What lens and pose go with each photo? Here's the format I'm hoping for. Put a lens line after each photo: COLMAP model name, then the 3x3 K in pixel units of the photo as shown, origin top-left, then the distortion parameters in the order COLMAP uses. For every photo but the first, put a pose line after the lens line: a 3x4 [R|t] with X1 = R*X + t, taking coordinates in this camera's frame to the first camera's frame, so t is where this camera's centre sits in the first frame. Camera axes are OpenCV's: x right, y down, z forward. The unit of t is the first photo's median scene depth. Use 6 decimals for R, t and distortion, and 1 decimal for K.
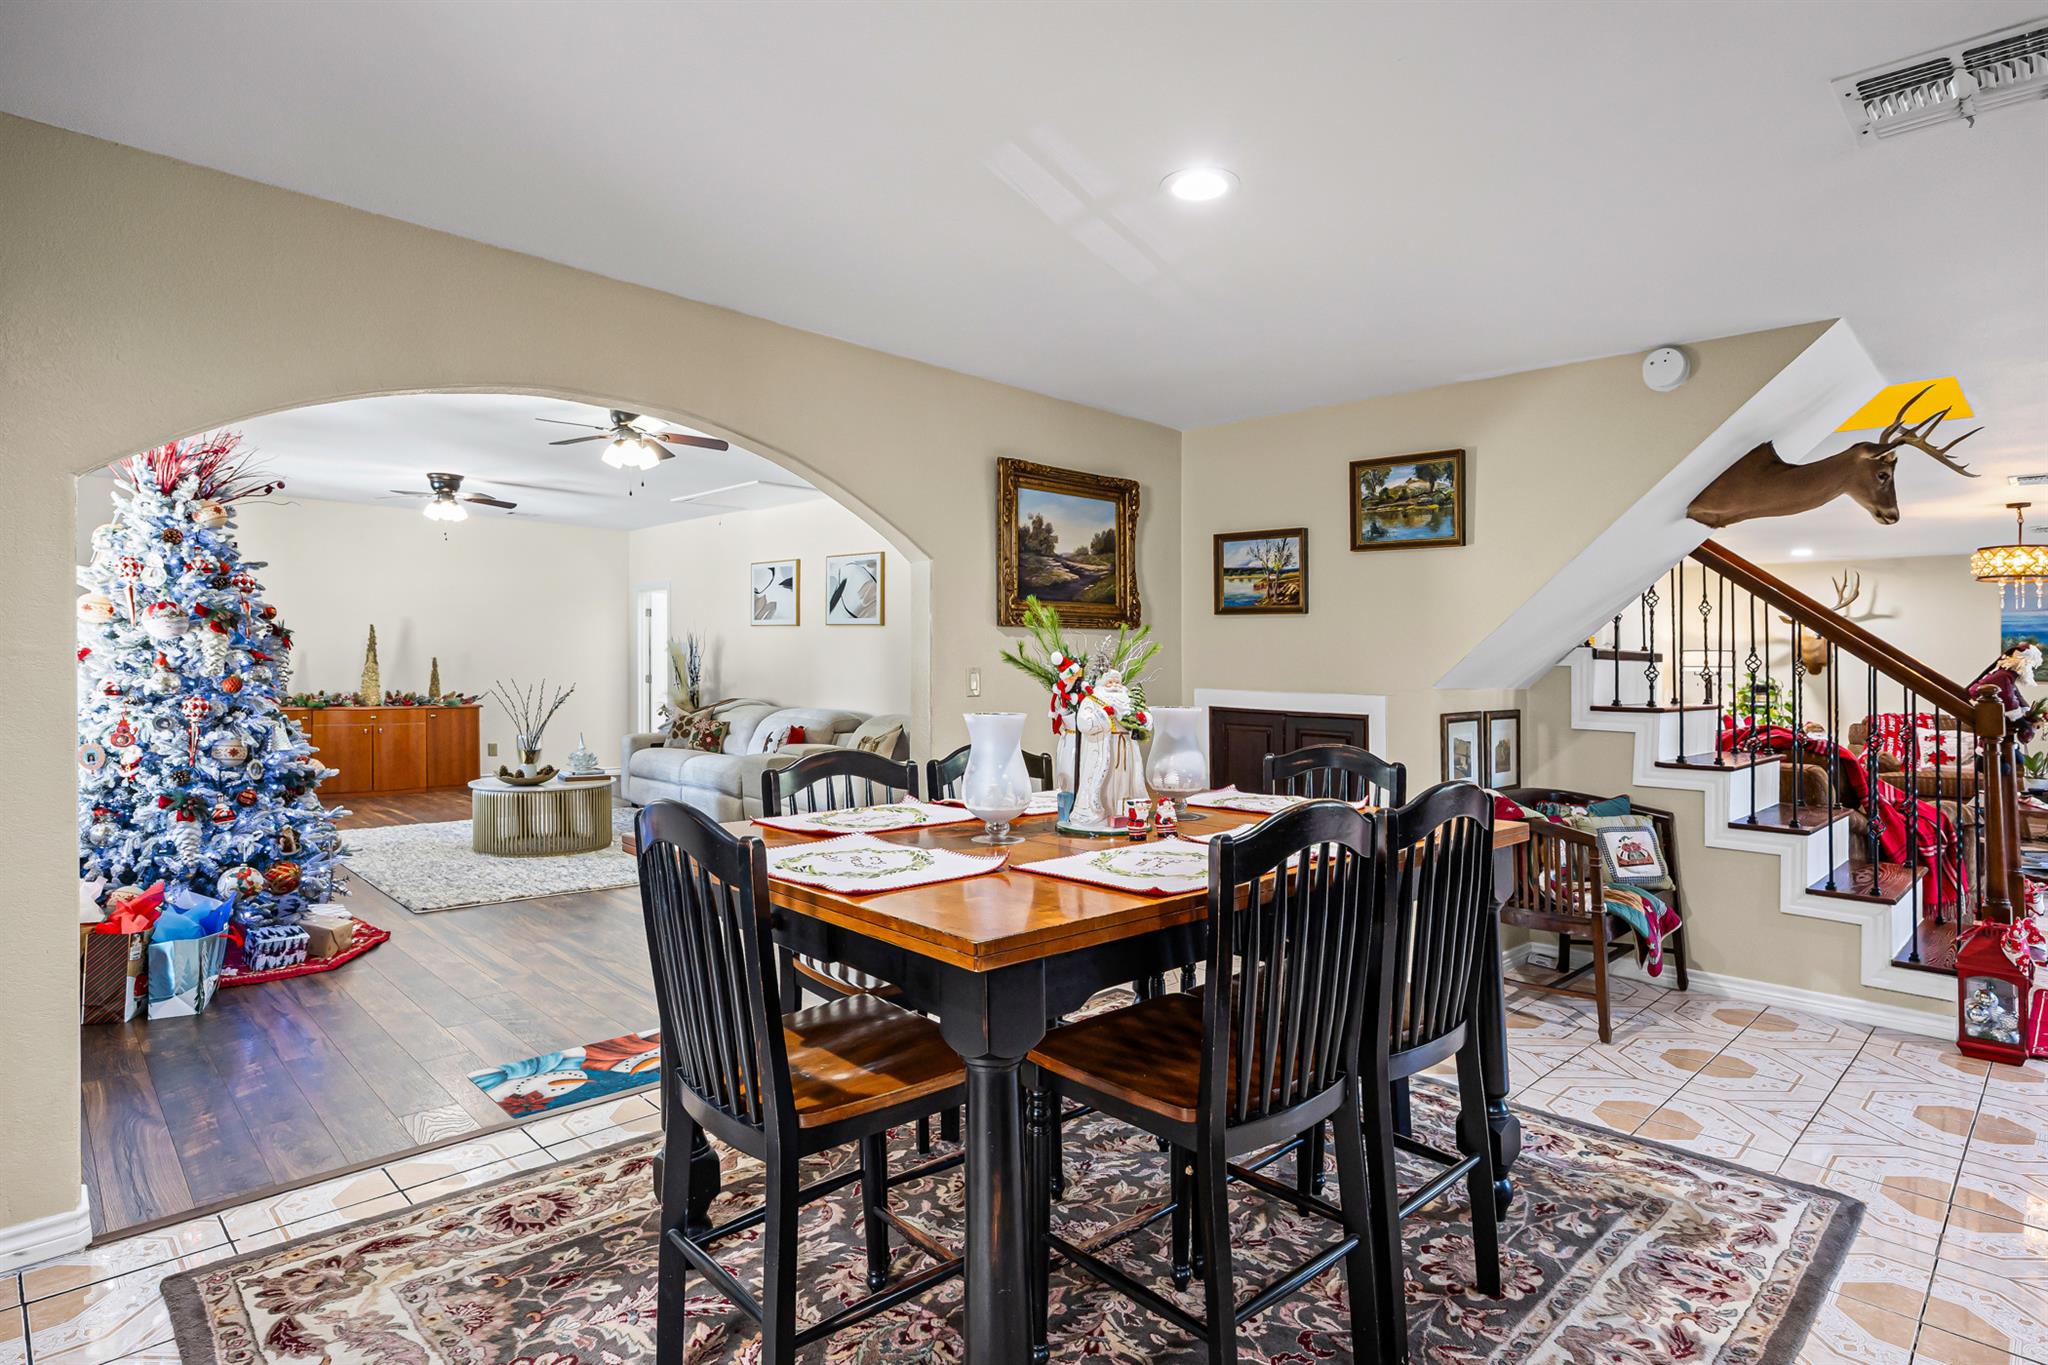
lens RADIAL K [[1074.9, 0, 1025.0], [0, 1074.9, 668.2], [0, 0, 1]] dist [-0.001386, 0.000911]
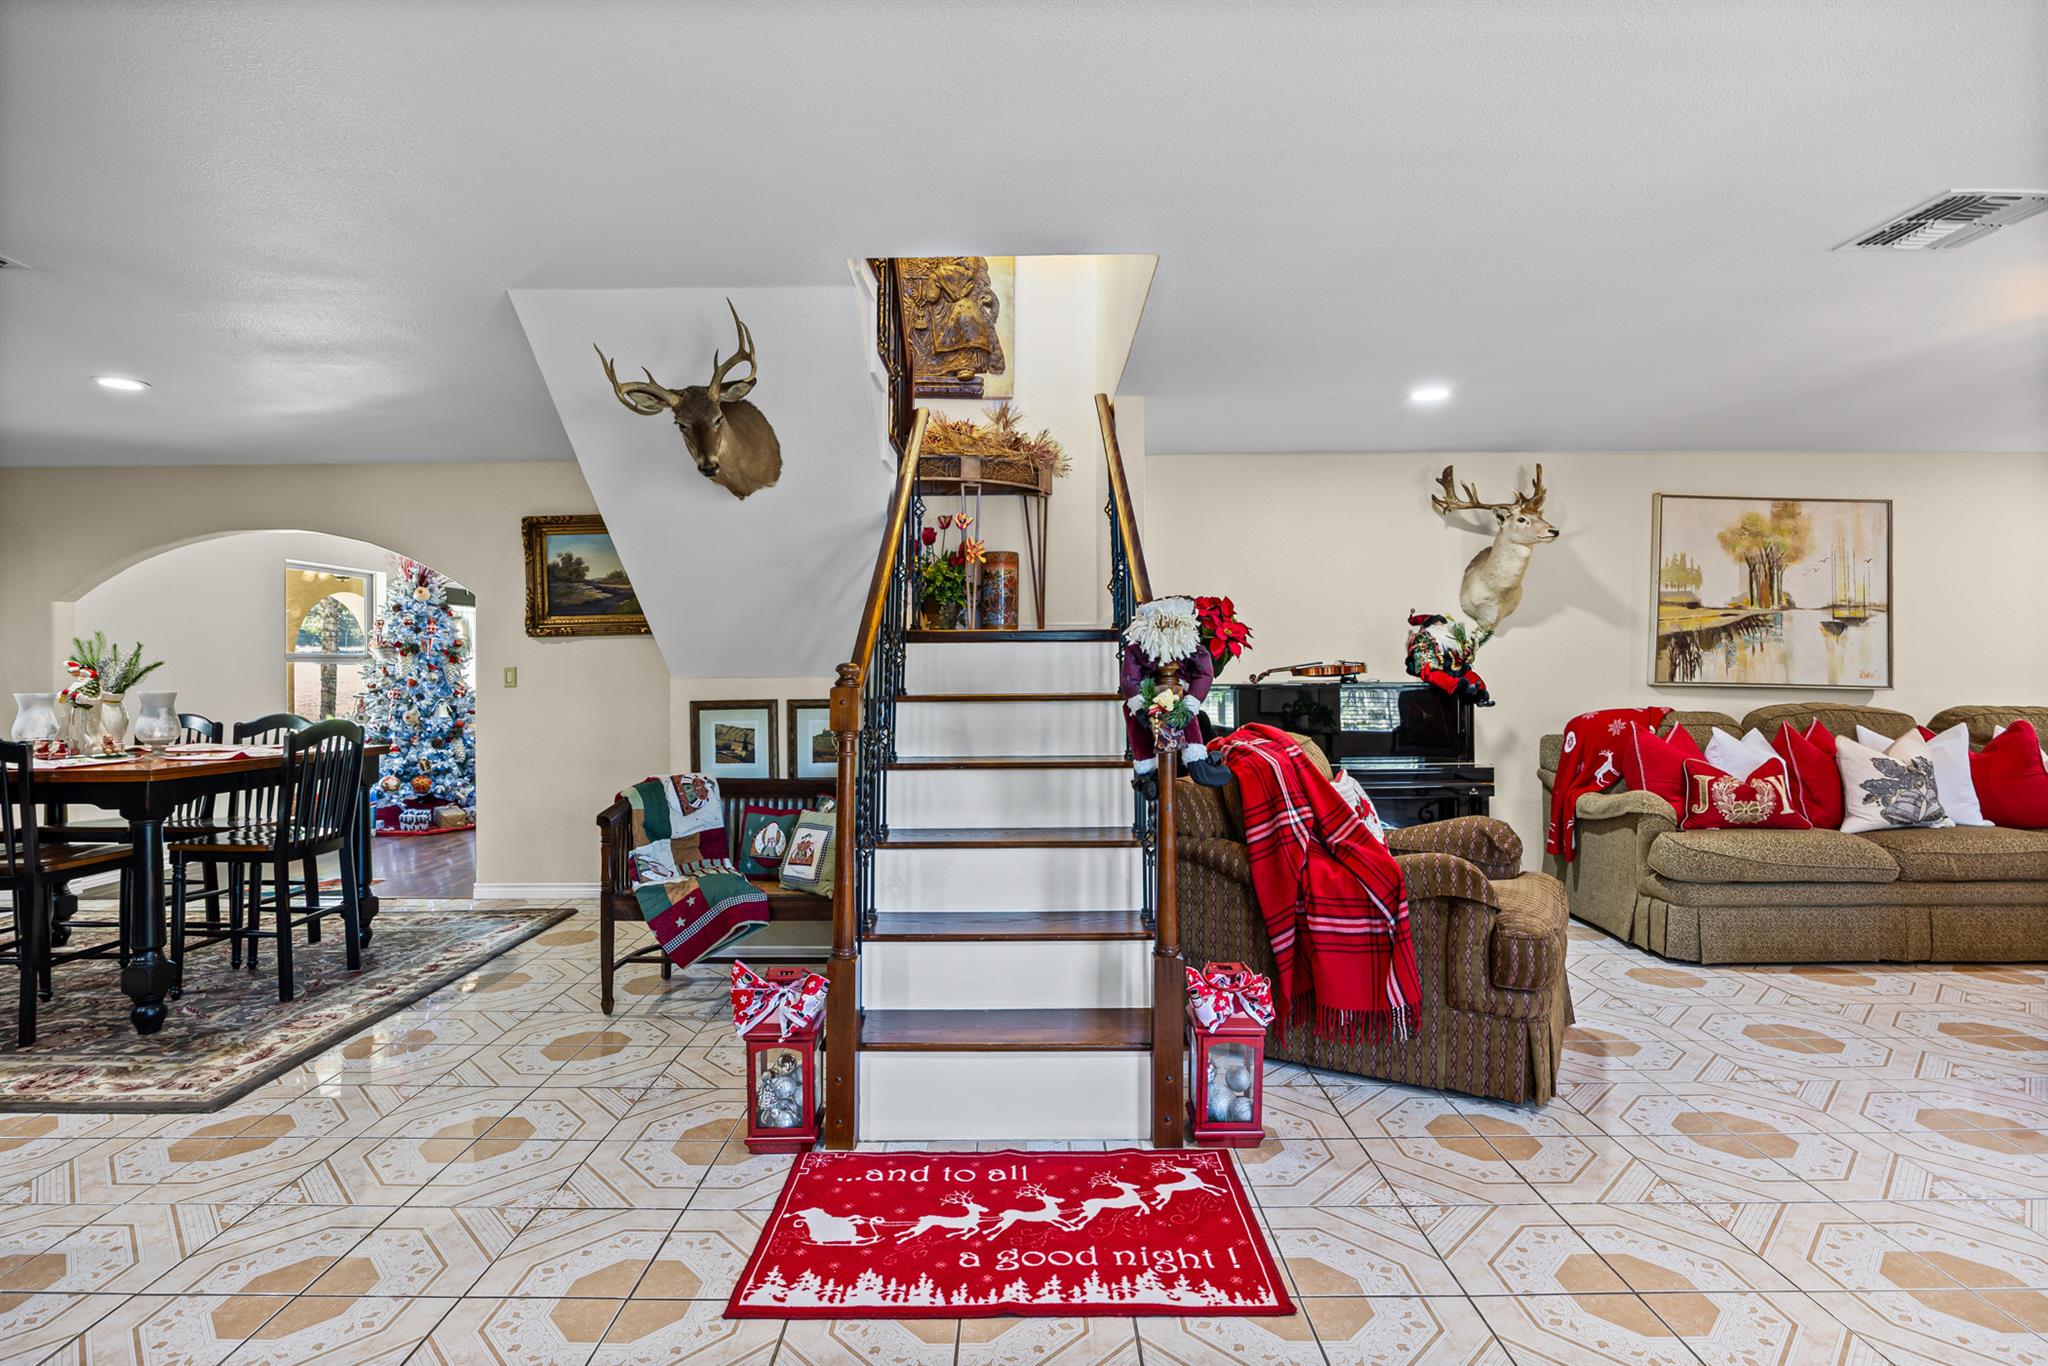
lens RADIAL K [[993.1, 0, 1027.3], [0, 993.1, 681.7], [0, 0, 1]] dist [-0.014223, 0.000710]
pose [[0.710229, -0.007644, -0.703930, 1.278732], [0.016497, 0.999847, 0.005787, 0.021732], [0.703778, -0.015723, 0.710246, 0.511286]]
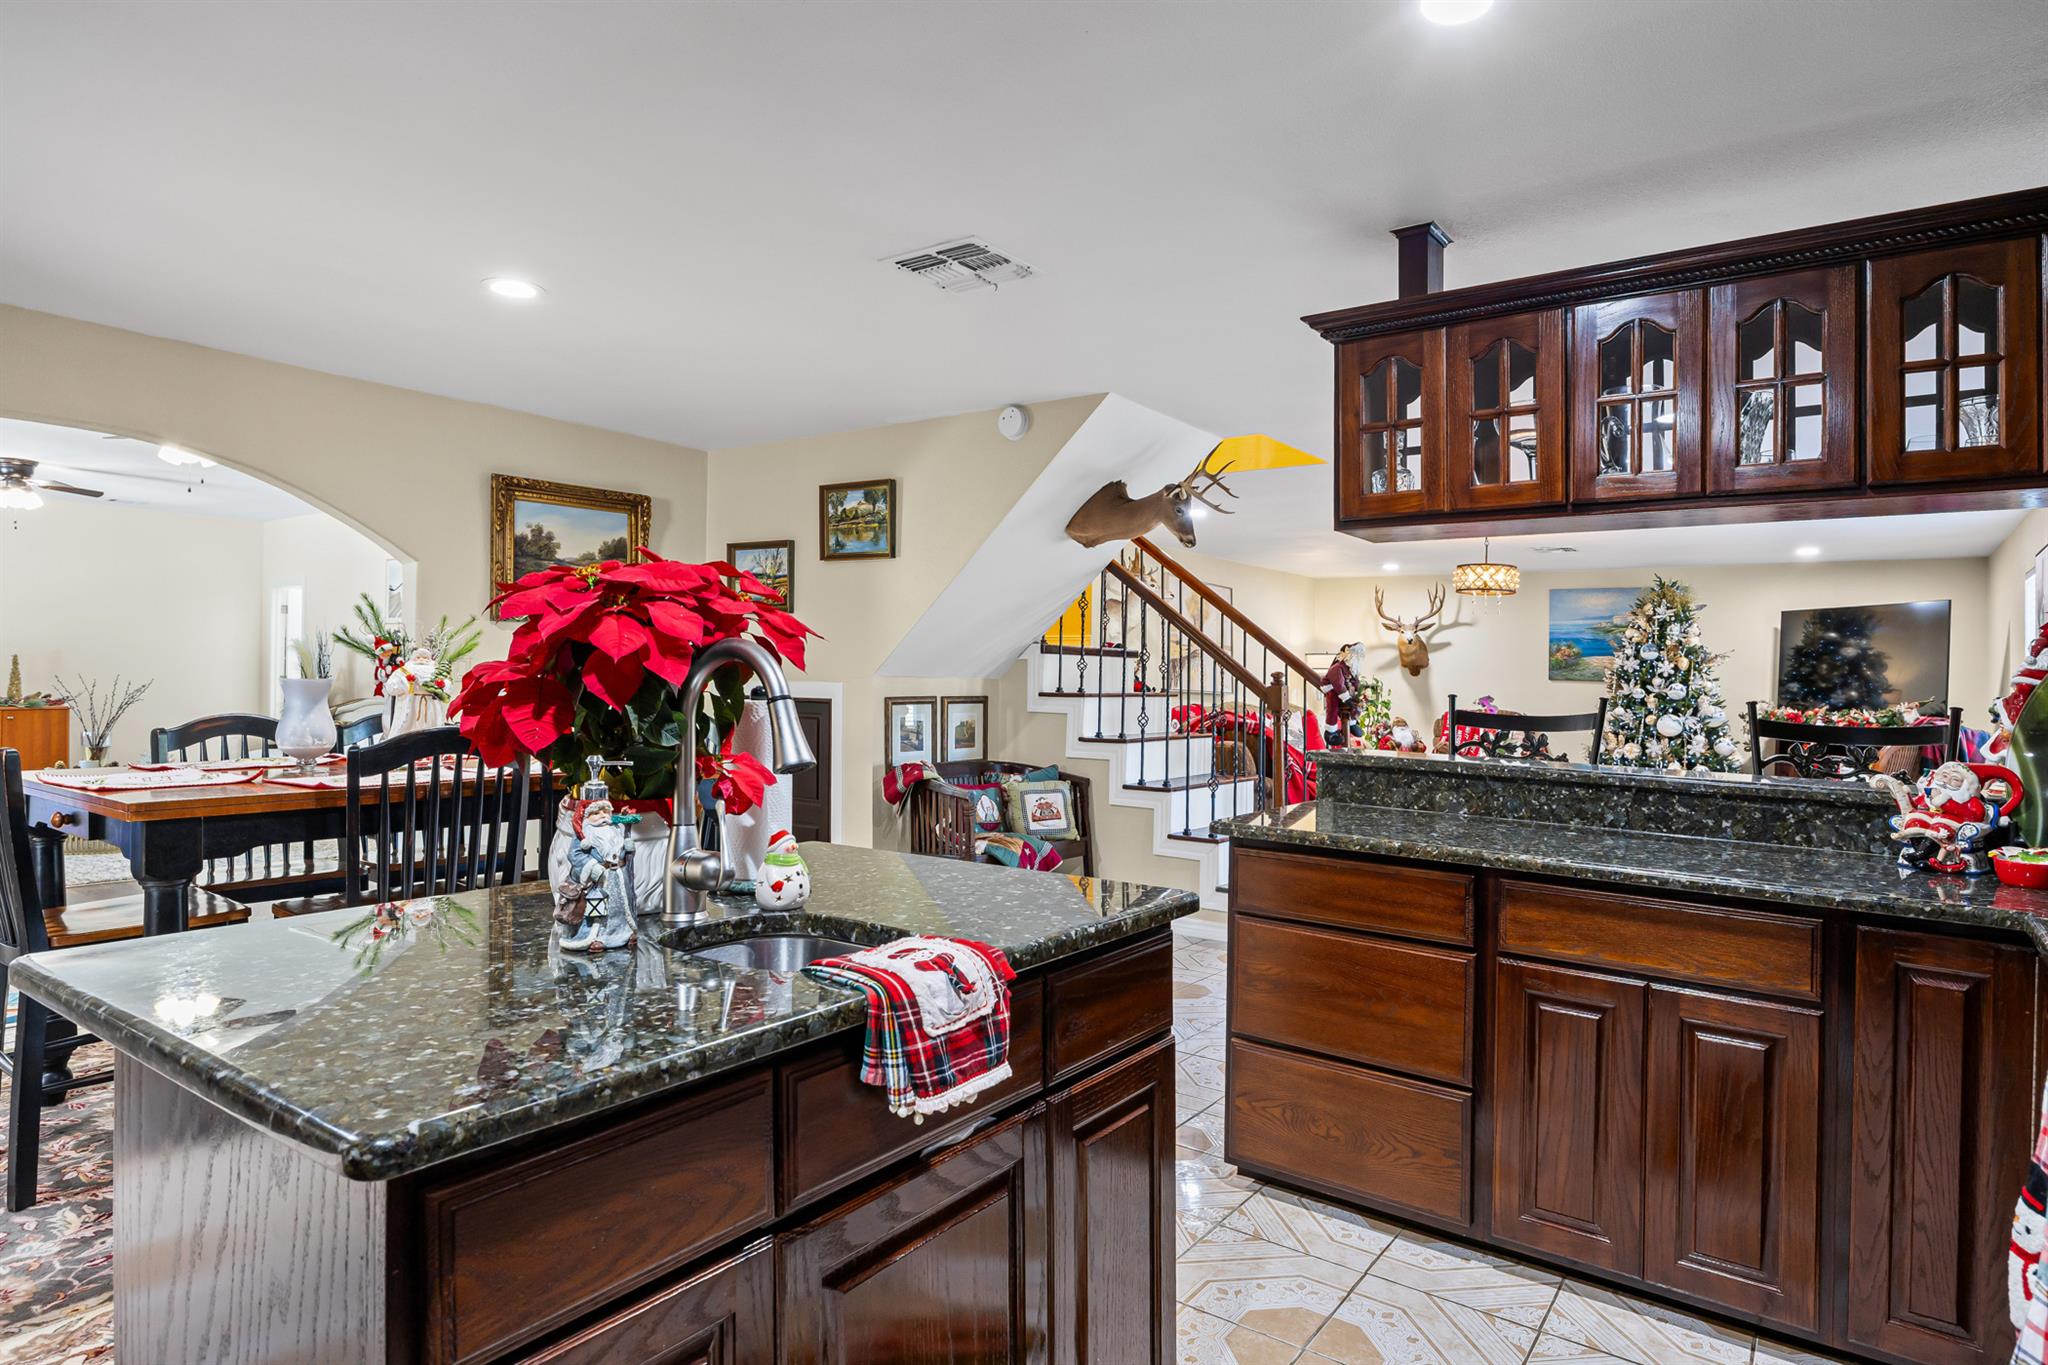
lens RADIAL K [[1169.6, 0, 1021.4], [0, 1169.6, 674.2], [0, 0, 1]] dist [0.004614, -0.000121]
pose [[0.986373, 0.001573, 0.164520, 0.310207], [-0.001048, 0.999994, -0.003273, 0.020062], [-0.164524, 0.003055, 0.986368, -0.307250]]
